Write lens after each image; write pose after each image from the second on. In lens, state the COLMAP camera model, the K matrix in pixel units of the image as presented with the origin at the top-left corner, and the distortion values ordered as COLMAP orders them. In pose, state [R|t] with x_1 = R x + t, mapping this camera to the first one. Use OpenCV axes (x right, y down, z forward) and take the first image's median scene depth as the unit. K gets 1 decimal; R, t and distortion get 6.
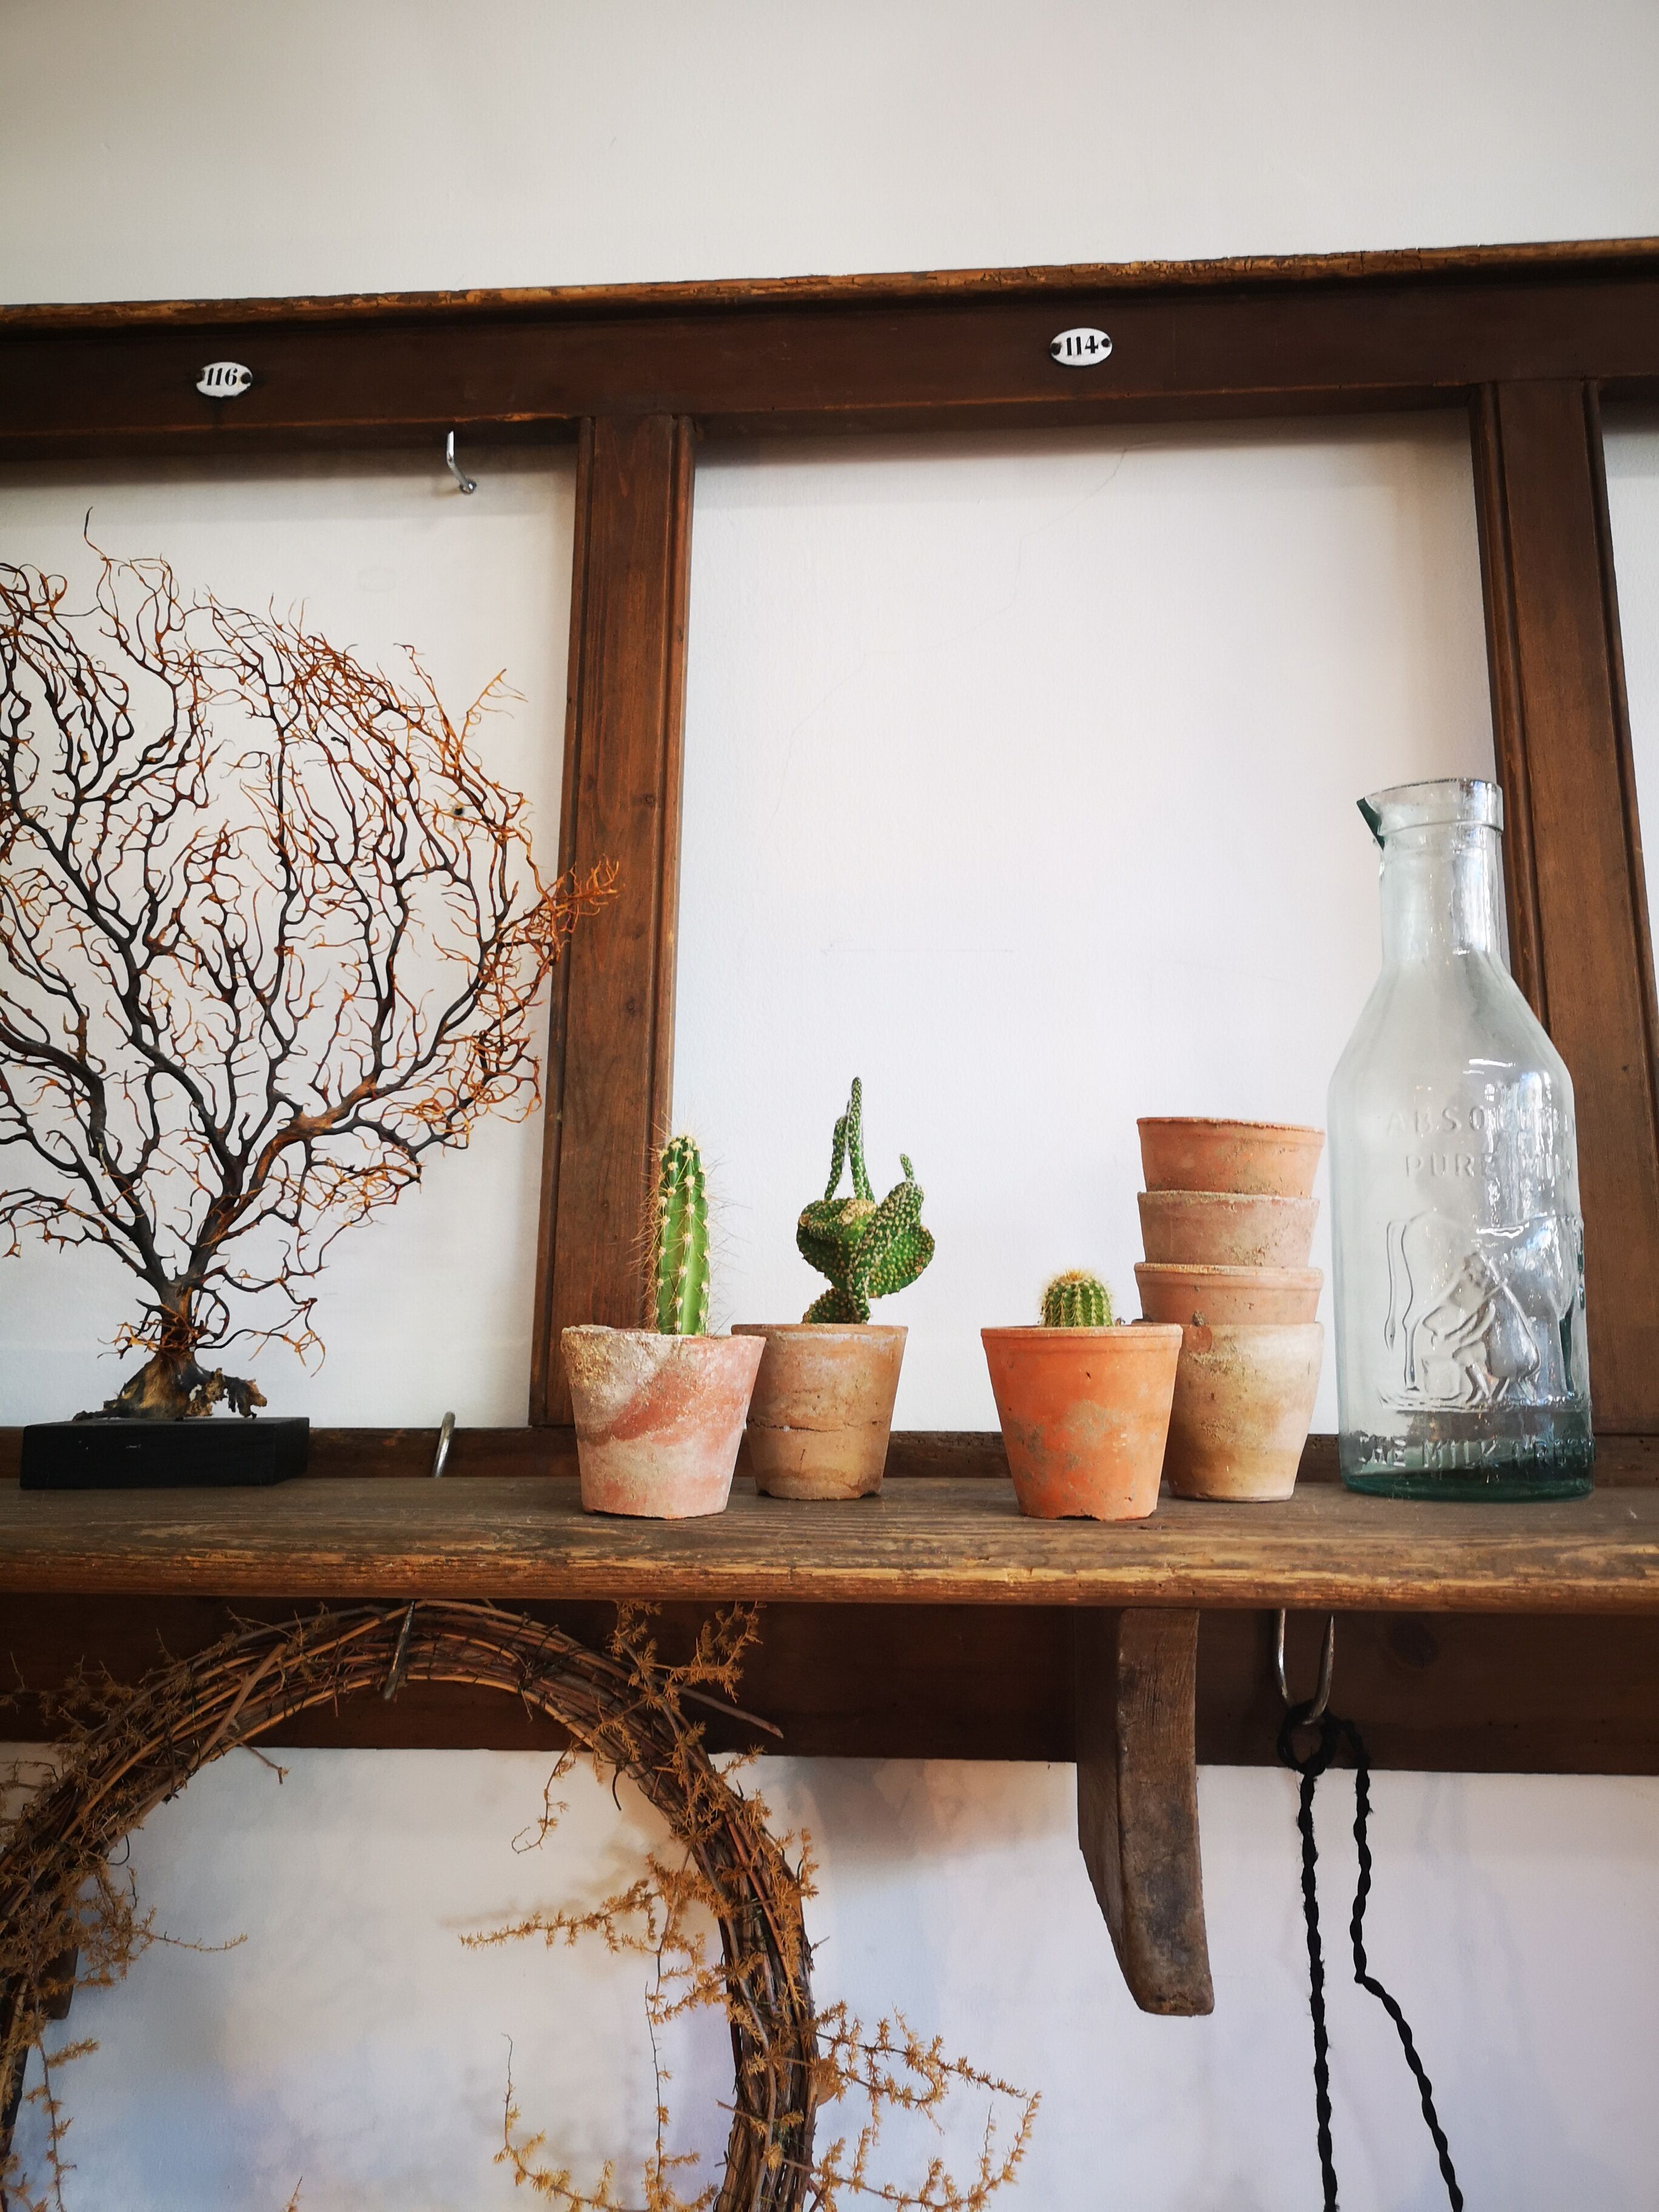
lens RADIAL K [[1718.7, 0, 837.0], [0, 1718.7, 1106.2], [0, 0, 1]] dist [0.043777, -0.041120]
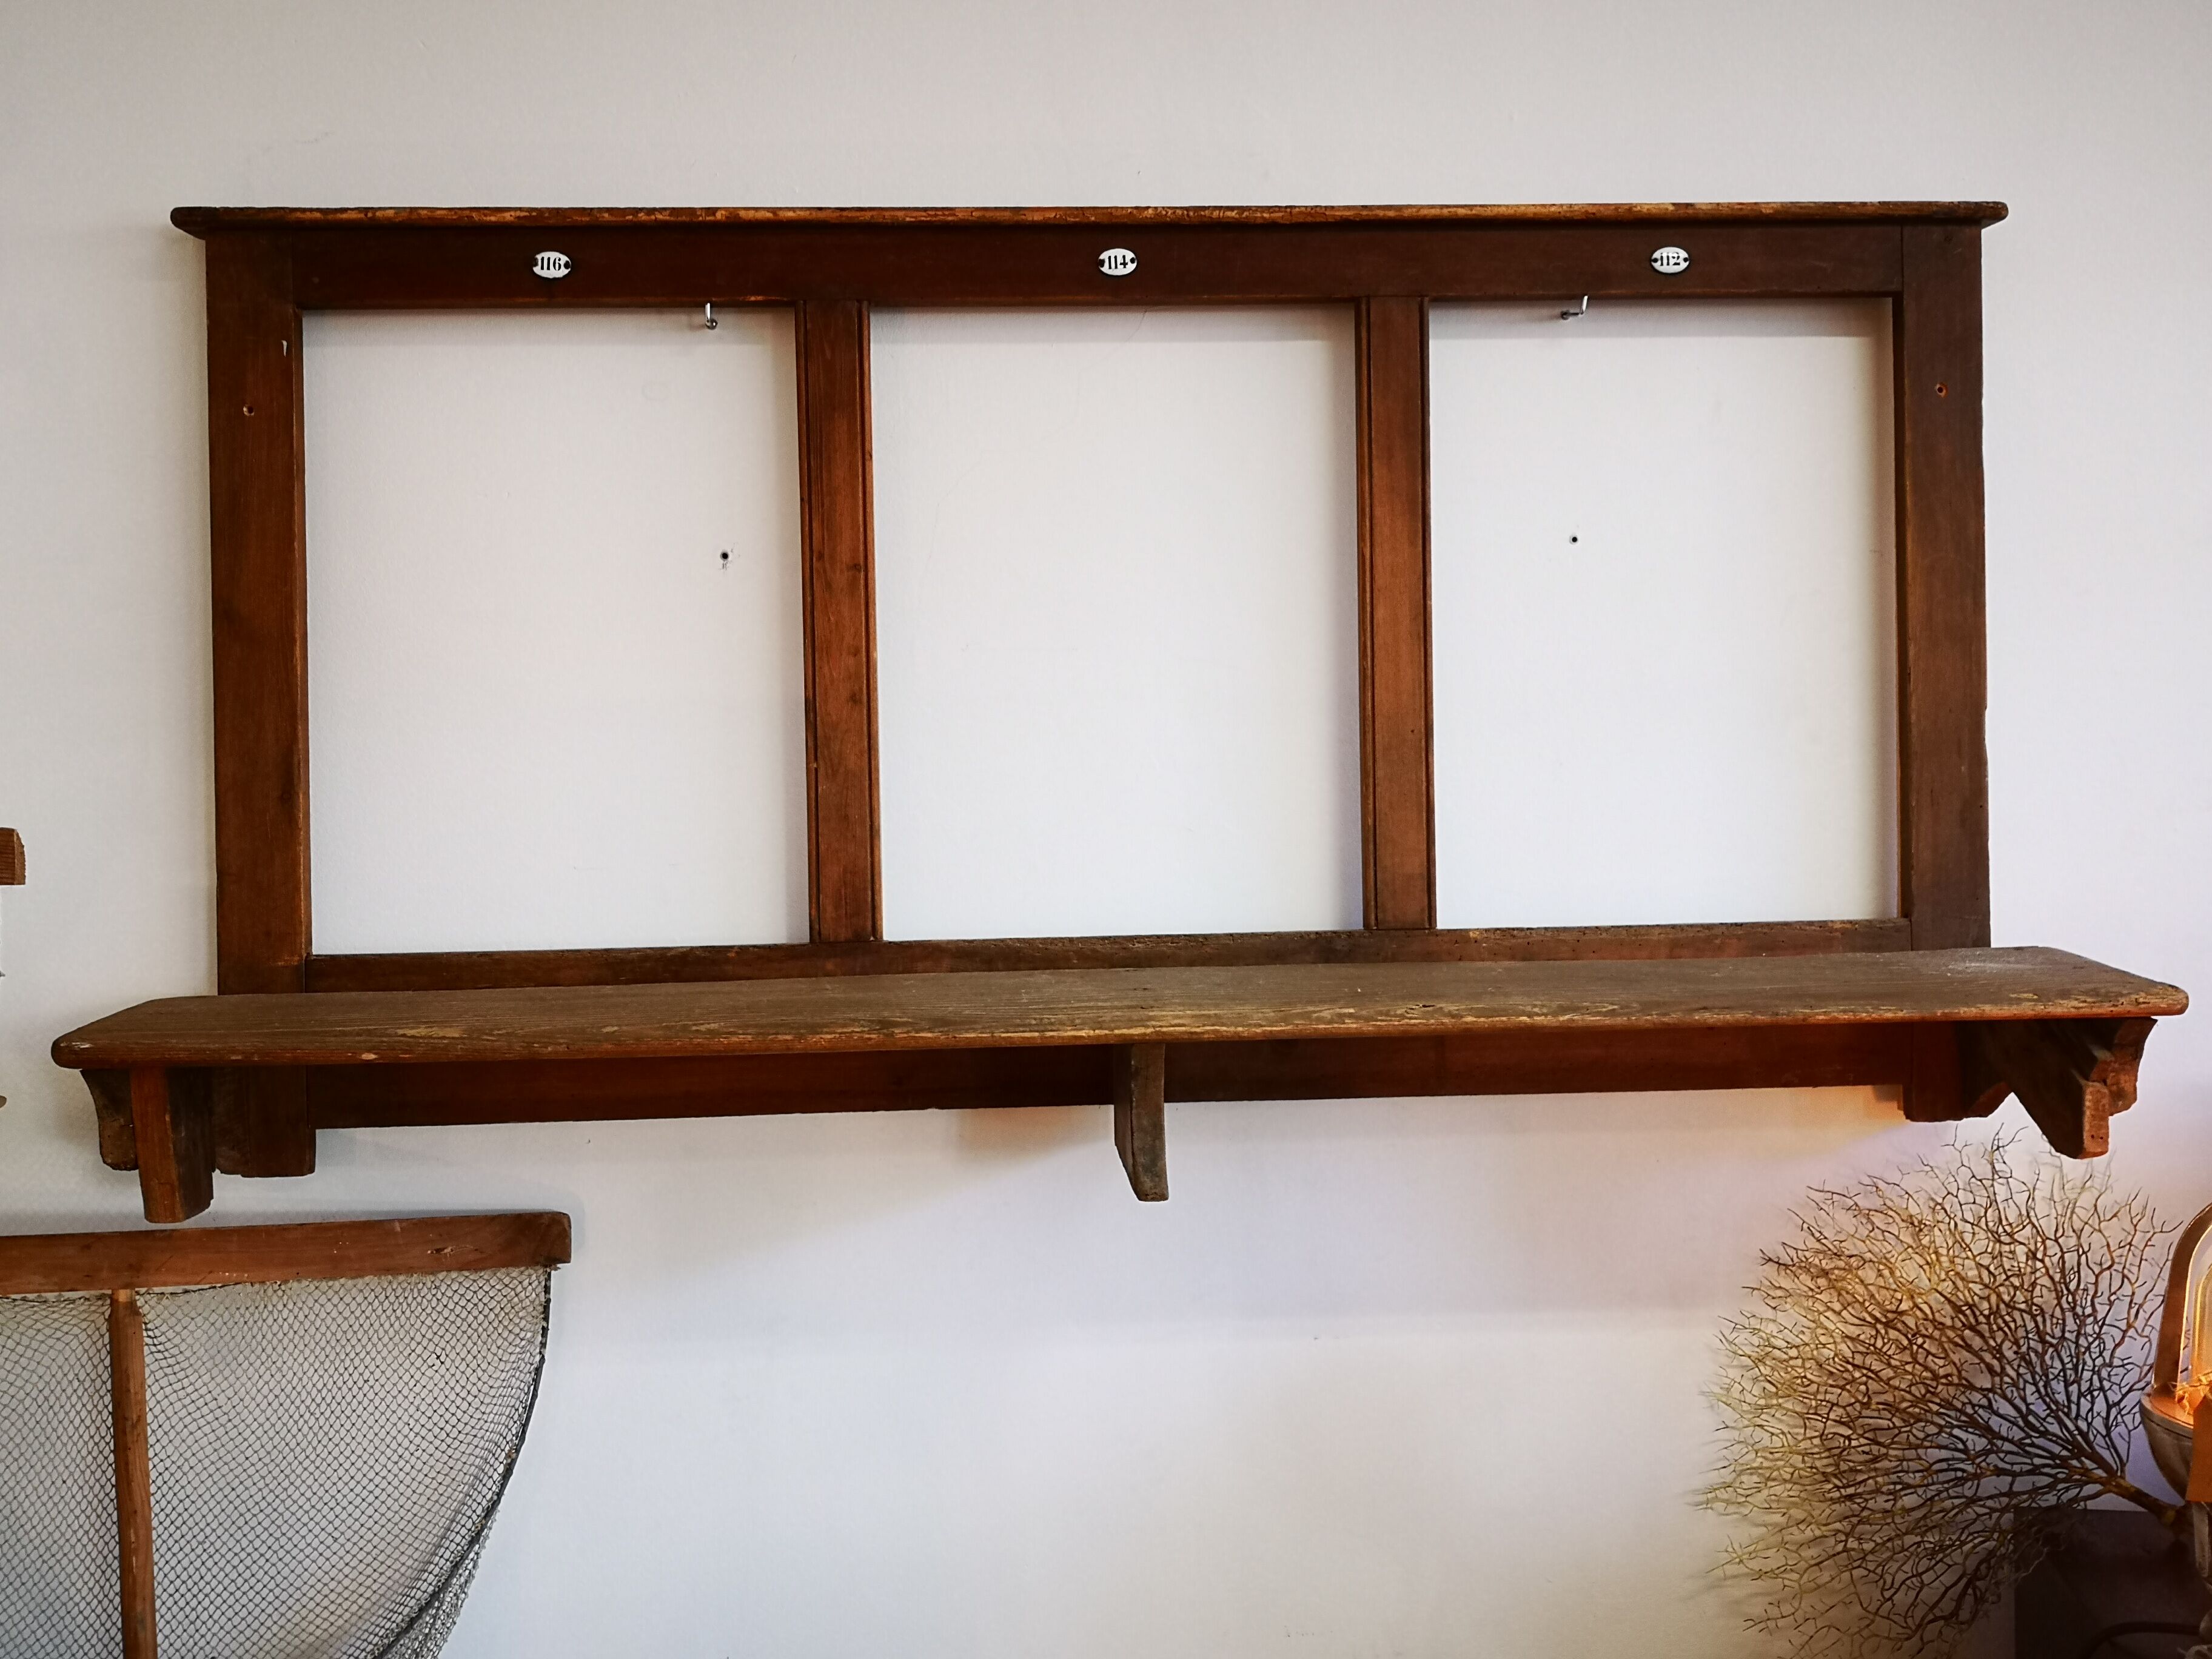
lens RADIAL K [[2035.9, 0, 1113.7], [0, 2035.9, 853.9], [0, 0, 1]] dist [0.068808, -0.164241]
pose [[0.990941, -0.031648, 0.130512, -0.144247], [-0.000003, 0.971830, 0.235682, -0.413367], [-0.134294, -0.233548, 0.963027, -1.081613]]
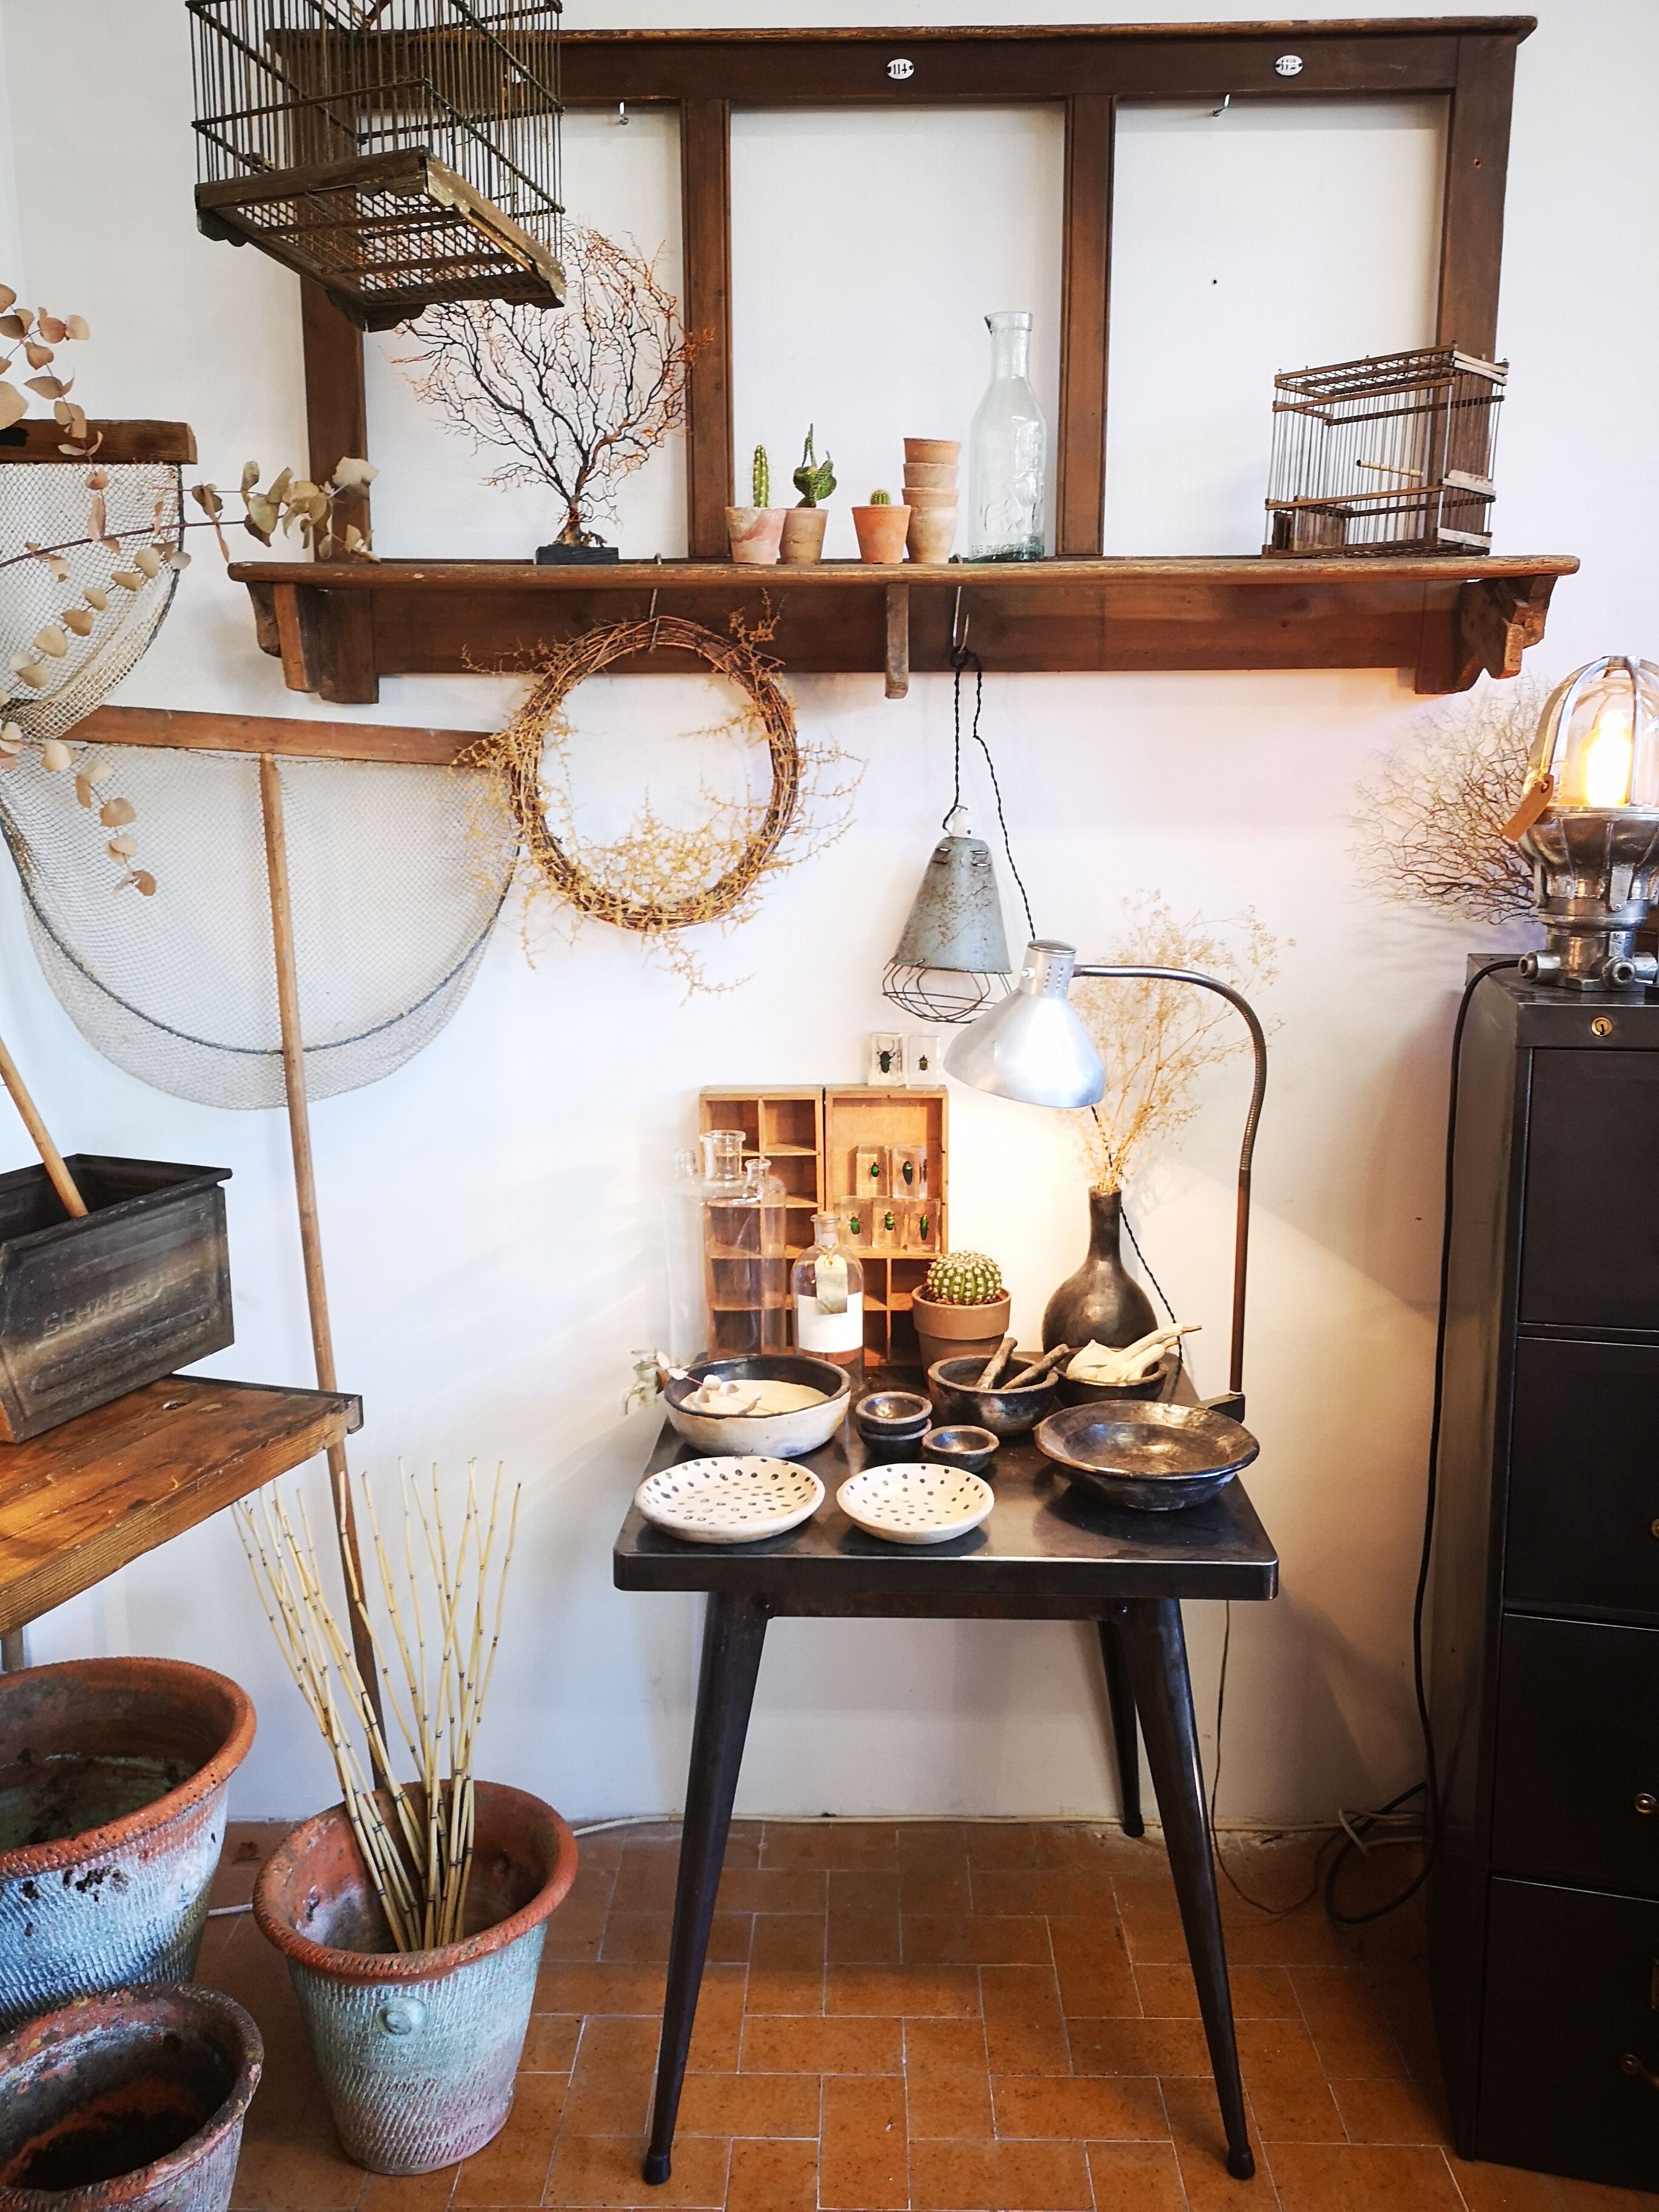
lens RADIAL K [[1718.7, 0, 837.0], [0, 1718.7, 1106.2], [0, 0, 1]] dist [0.043777, -0.041120]
pose [[0.998185, -0.022677, 0.055783, -0.119637], [-0.000740, 0.921688, 0.387932, -0.075097], [-0.060212, -0.387270, 0.919998, -1.921807]]
